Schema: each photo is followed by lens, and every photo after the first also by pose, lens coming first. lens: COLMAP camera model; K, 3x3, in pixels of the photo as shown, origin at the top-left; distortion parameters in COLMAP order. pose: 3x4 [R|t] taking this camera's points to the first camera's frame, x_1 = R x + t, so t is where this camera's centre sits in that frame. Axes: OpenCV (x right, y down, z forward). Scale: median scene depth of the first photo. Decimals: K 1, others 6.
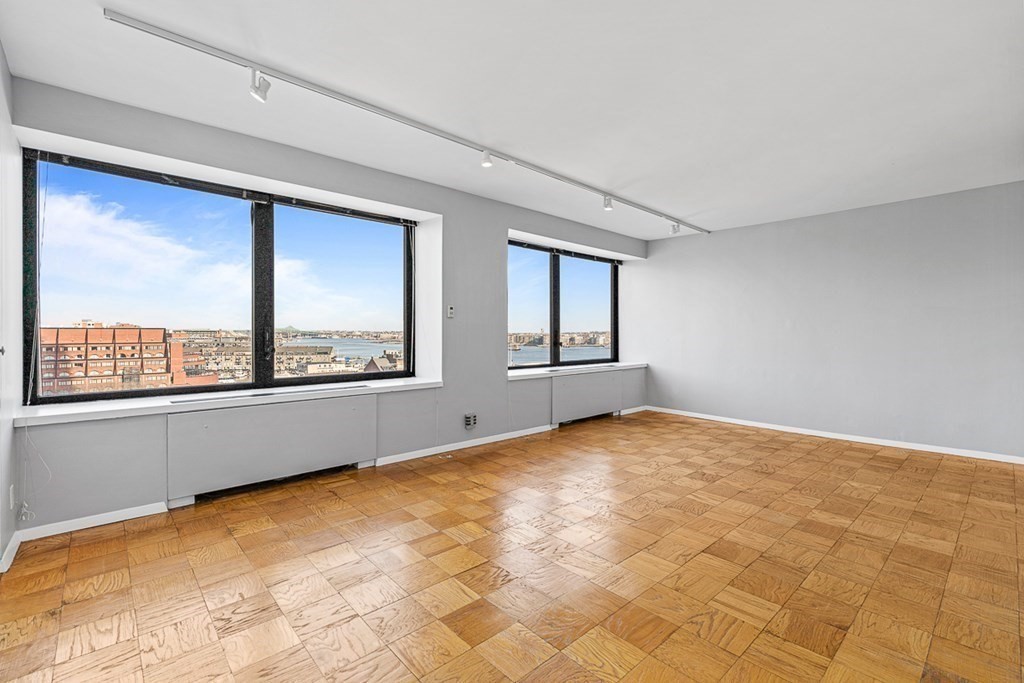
lens RADIAL K [[456.7, 0, 512.3], [0, 456.7, 335.6], [0, 0, 1]] dist [-0.002066, -0.000014]
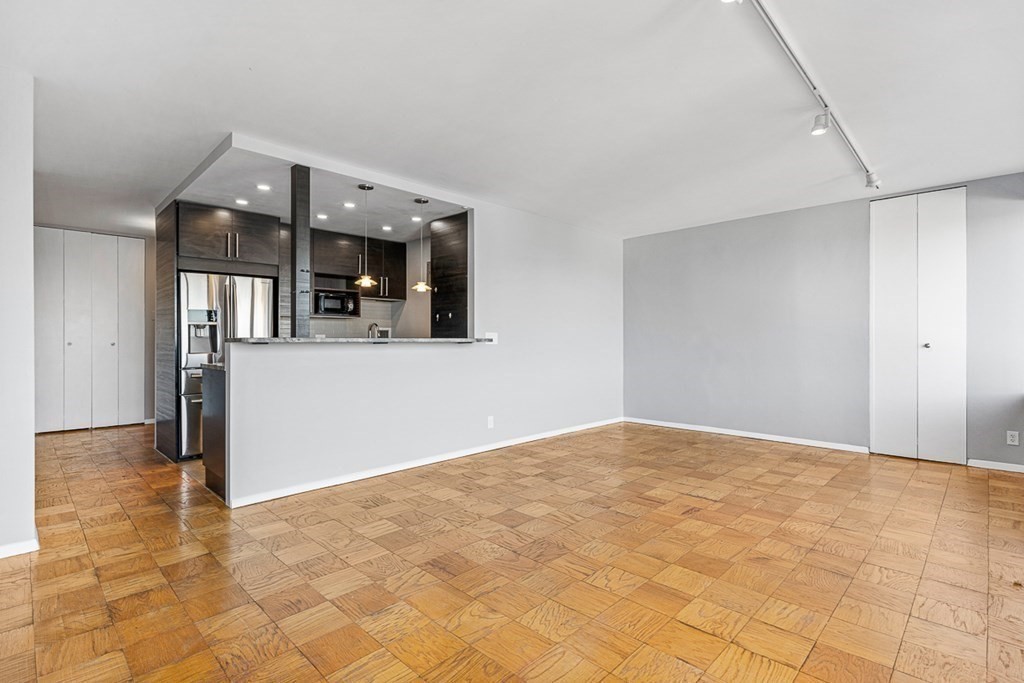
lens RADIAL K [[488.1, 0, 509.1], [0, 488.1, 336.9], [0, 0, 1]] dist [-0.002936, 0.000764]
pose [[-0.998631, -0.001546, -0.052294, 0.073854], [-0.001650, 0.999997, 0.001957, -0.000406], [0.052291, 0.002040, -0.998630, 0.248299]]
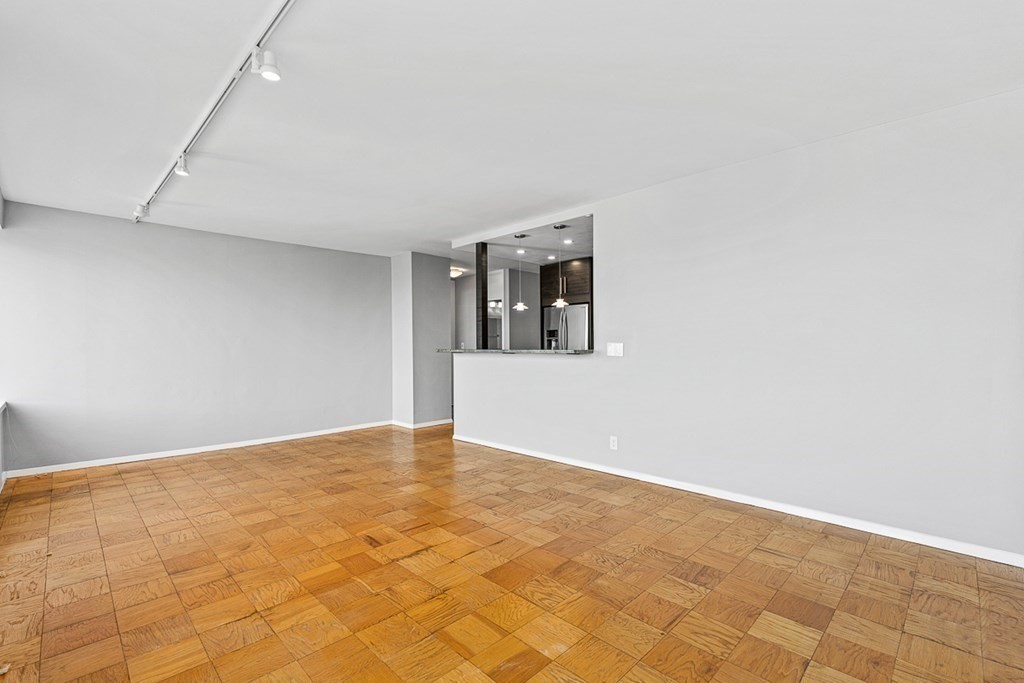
lens RADIAL K [[452.4, 0, 512.0], [0, 452.4, 341.5], [0, 0, 1]] dist [-0.003294, -0.000863]
pose [[-0.046411, 0.009684, 0.998875, -0.090391], [0.015444, 0.999840, -0.008975, -0.001247], [-0.998803, 0.015010, -0.046554, 0.094945]]
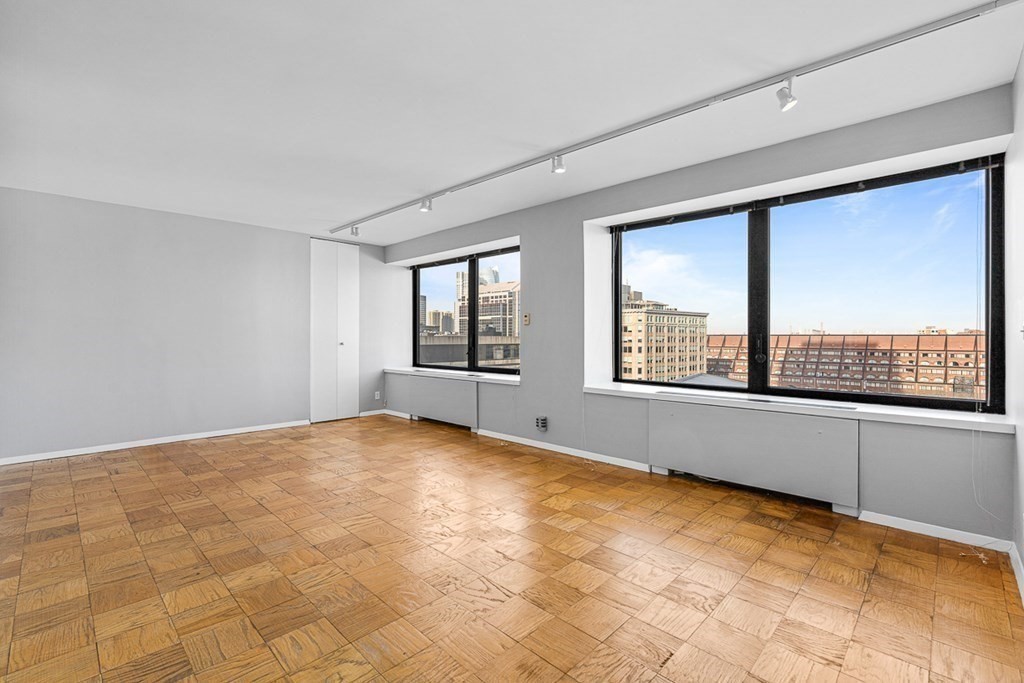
lens RADIAL K [[456.7, 0, 512.3], [0, 456.7, 335.6], [0, 0, 1]] dist [-0.002066, -0.000014]
pose [[0.053757, -0.004704, -0.998543, 0.169377], [-0.010061, 0.999936, -0.005252, -0.000974], [0.998503, 0.010329, 0.053706, 0.158151]]
